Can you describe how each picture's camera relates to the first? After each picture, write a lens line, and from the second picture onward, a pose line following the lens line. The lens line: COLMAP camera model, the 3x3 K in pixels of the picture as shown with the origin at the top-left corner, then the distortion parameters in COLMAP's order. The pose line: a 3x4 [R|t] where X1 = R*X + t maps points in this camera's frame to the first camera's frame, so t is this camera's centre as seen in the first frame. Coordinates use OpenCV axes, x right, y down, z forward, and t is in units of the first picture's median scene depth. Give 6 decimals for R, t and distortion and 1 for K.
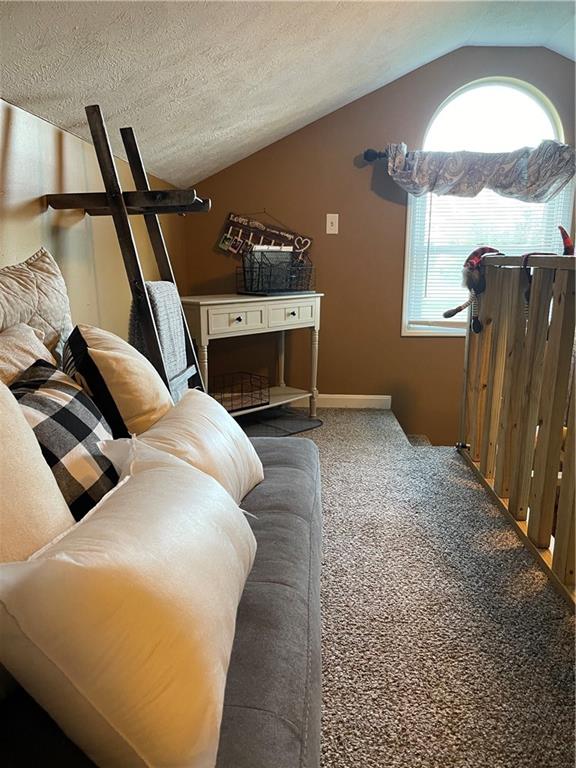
lens RADIAL K [[586.5, 0, 284.5], [0, 586.5, 387.5], [0, 0, 1]] dist [0.051056, -0.064680]
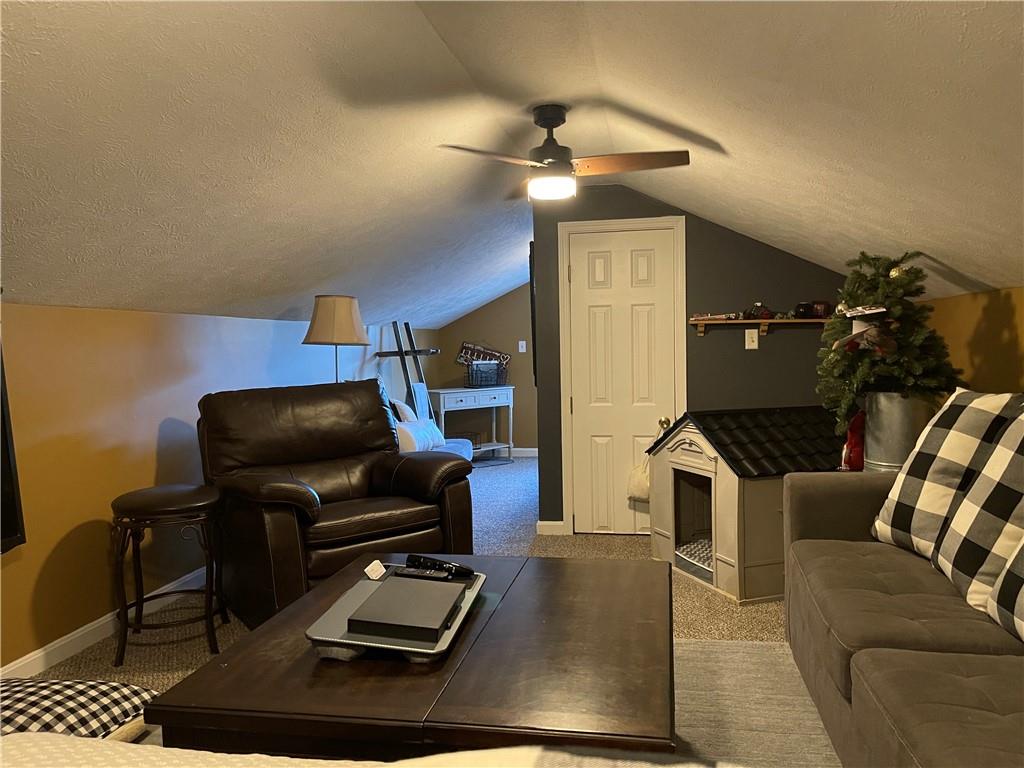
lens RADIAL K [[782.0, 0, 514.1], [0, 782.0, 384.5], [0, 0, 1]] dist [0.051056, -0.064680]
pose [[0.993147, -0.013321, -0.116107, 0.514404], [-0.005405, 0.987185, -0.159486, 0.311780], [0.116744, 0.159021, 0.980349, -1.957847]]
